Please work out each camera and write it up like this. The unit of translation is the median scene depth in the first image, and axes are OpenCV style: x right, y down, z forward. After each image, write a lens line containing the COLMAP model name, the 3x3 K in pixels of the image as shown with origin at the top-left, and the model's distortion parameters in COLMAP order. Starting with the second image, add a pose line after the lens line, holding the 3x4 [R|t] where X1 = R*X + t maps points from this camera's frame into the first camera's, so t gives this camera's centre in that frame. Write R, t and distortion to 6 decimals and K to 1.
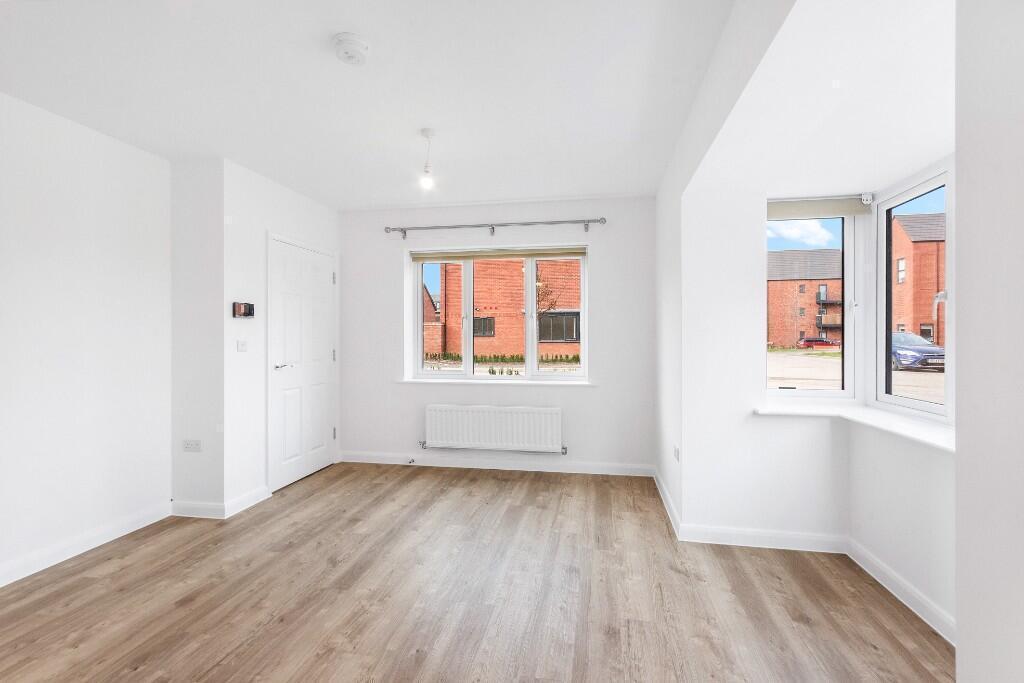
lens RADIAL K [[446.3, 0, 522.2], [0, 446.3, 335.1], [0, 0, 1]] dist [0.002125, 0.000519]
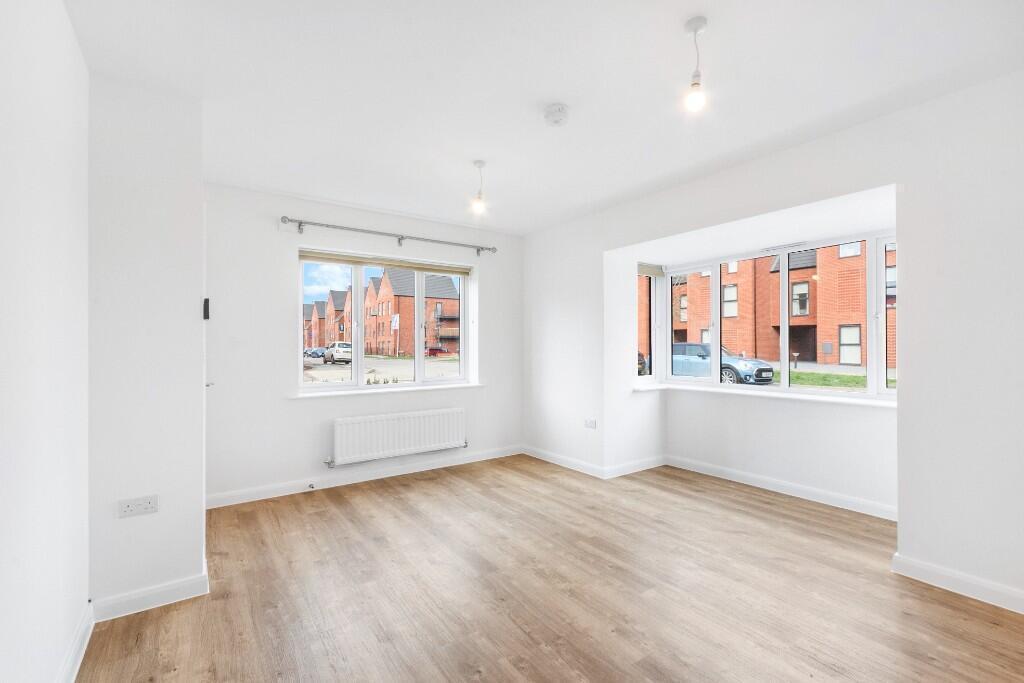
lens RADIAL K [[446.3, 0, 522.2], [0, 446.3, 335.1], [0, 0, 1]] dist [0.002125, 0.000519]
pose [[0.706213, 0.014804, 0.707844, -0.701102], [0.000679, 0.999767, -0.021587, 0.004452], [-0.707999, 0.015725, 0.706038, 0.094831]]
